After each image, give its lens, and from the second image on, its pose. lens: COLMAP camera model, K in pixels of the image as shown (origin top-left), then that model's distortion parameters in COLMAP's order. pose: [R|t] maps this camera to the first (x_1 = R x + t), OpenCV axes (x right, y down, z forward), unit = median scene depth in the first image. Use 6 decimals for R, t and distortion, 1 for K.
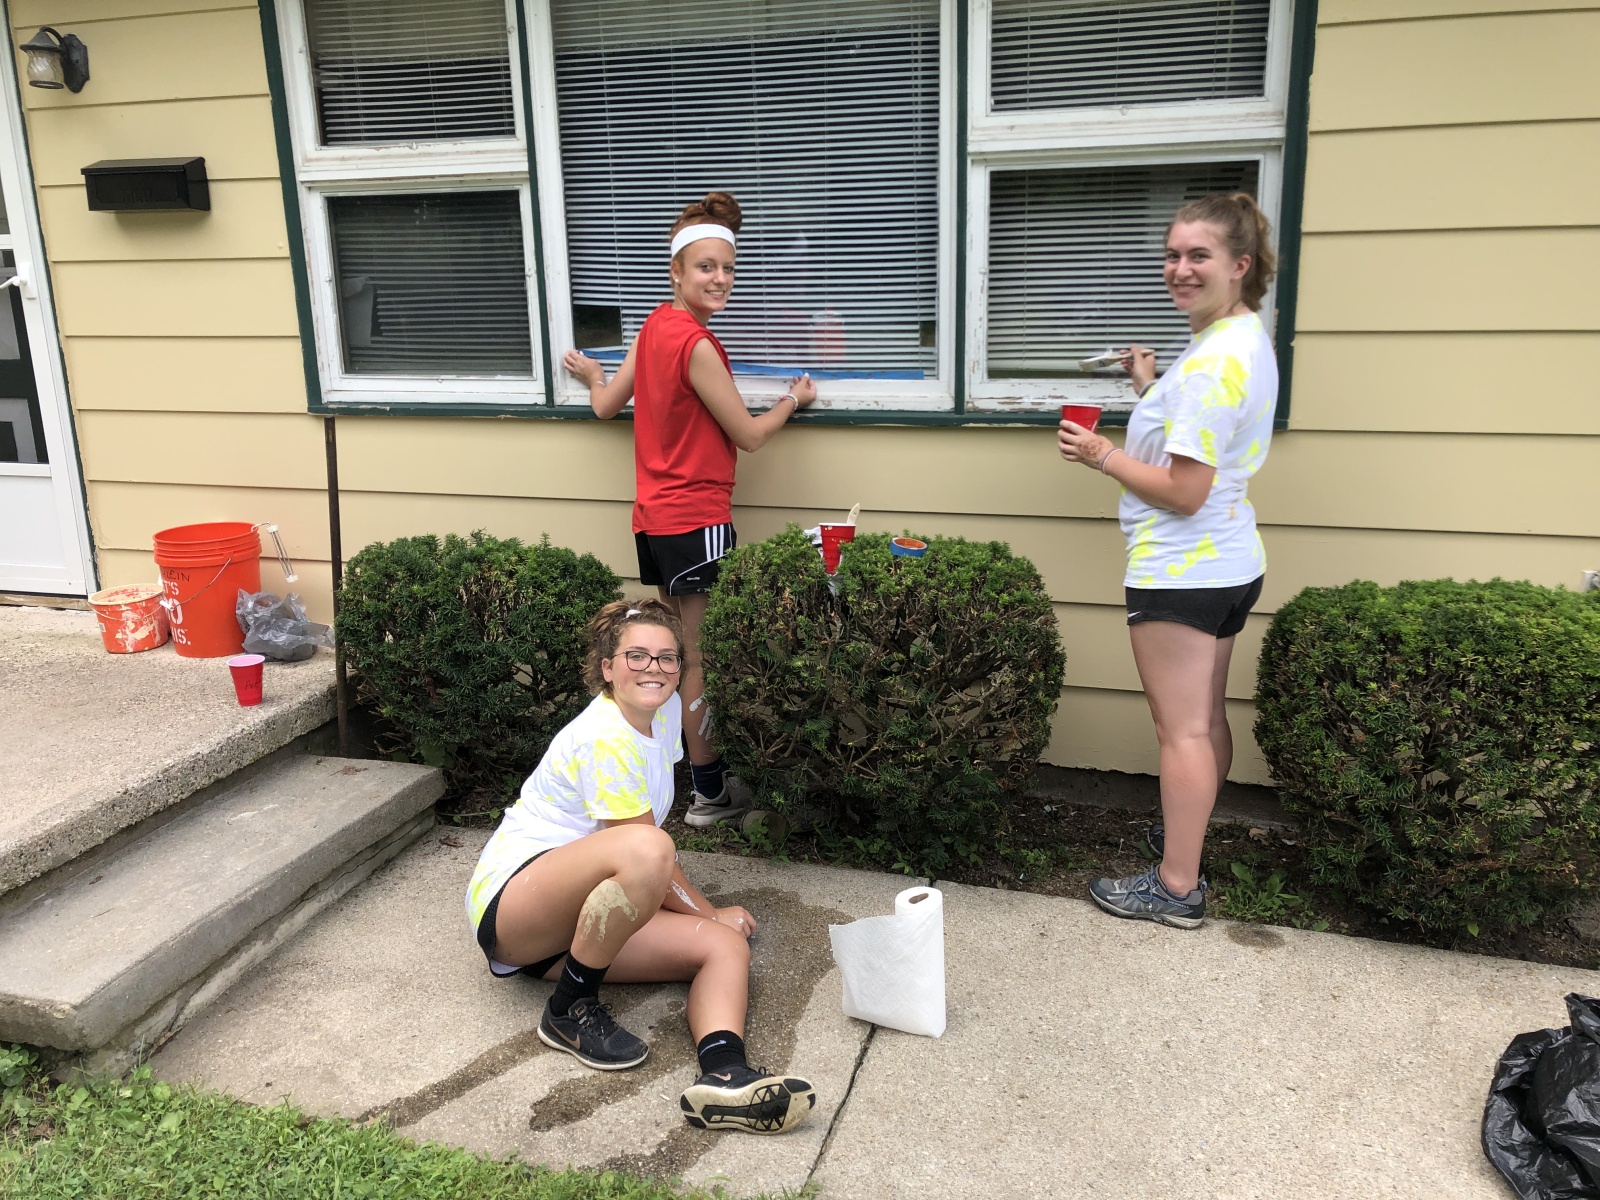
lens RADIAL K [[1347.7, 0, 800.0], [0, 1347.7, 600.0], [0, 0, 1]] dist [0.031512, 0.002417]
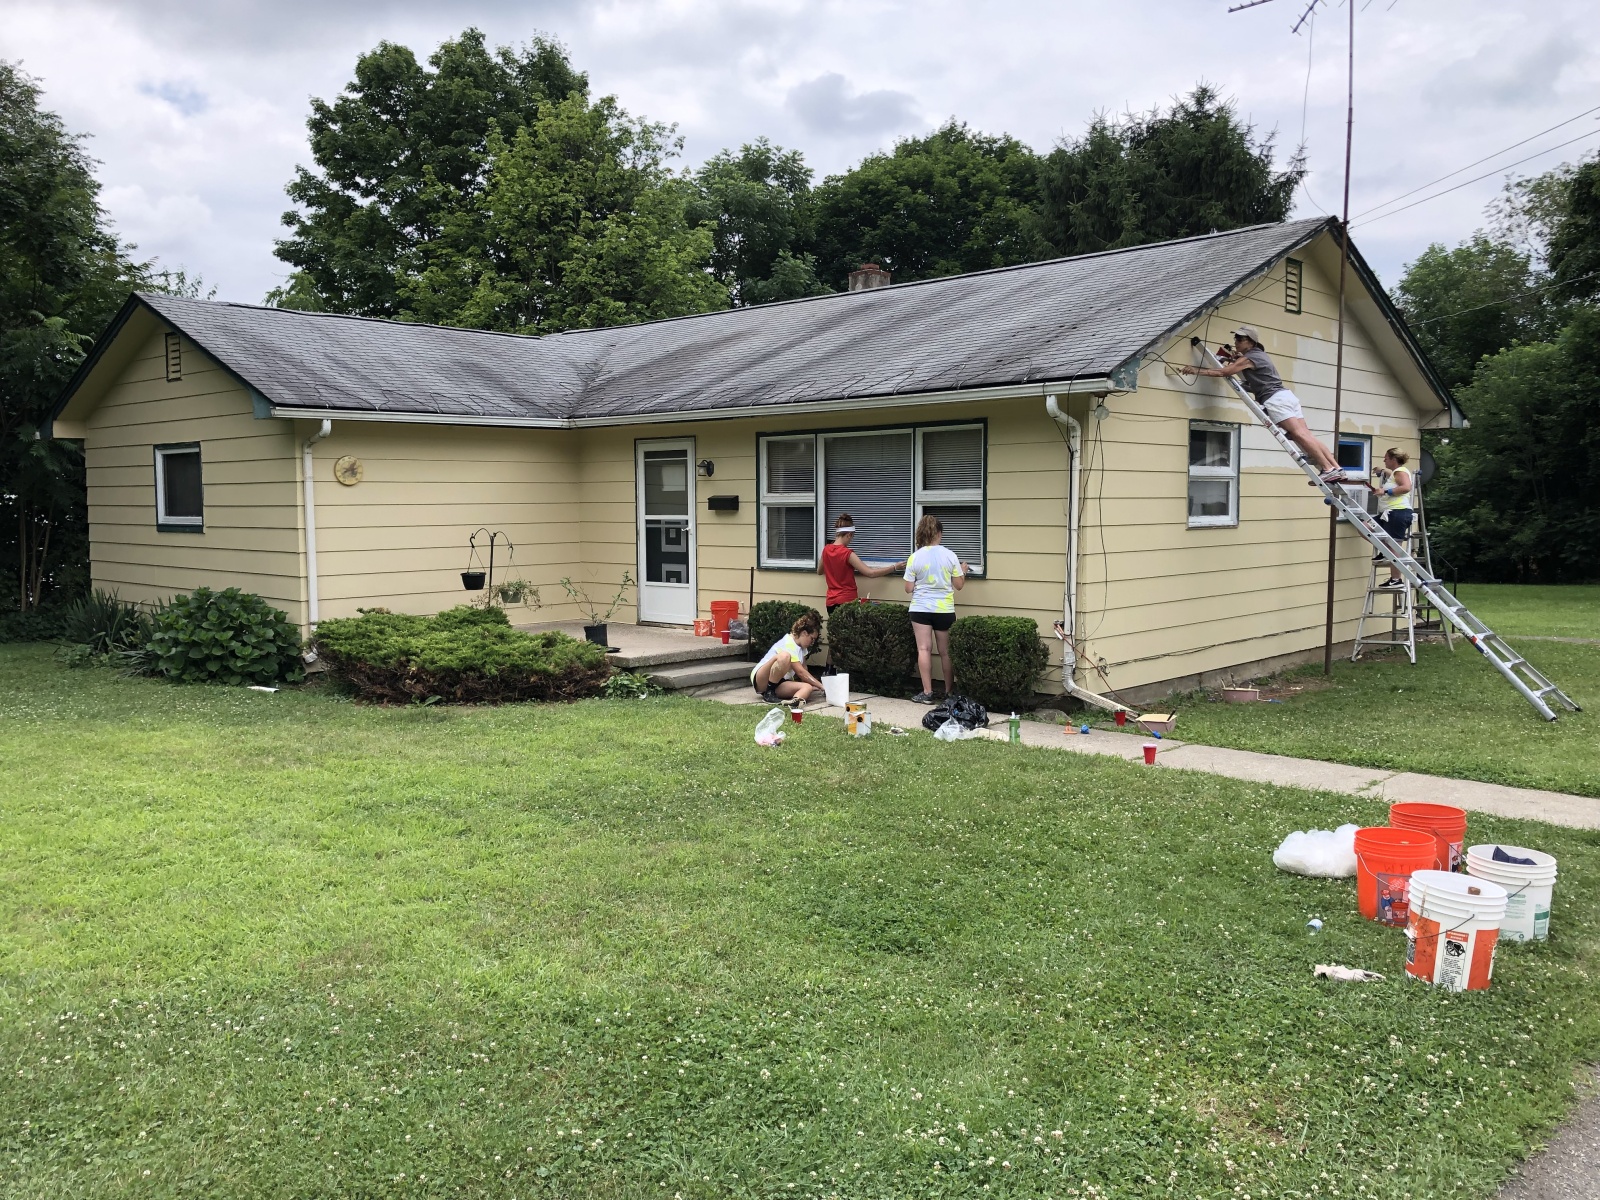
lens RADIAL K [[1293.1, 0, 800.0], [0, 1293.1, 600.0], [0, 0, 1]] dist [0.028644, 0.001798]
pose [[0.900590, 0.051424, -0.431617, 1.138817], [-0.125835, 0.981301, -0.145648, 0.395612], [0.416056, 0.185482, 0.890221, -1.817568]]
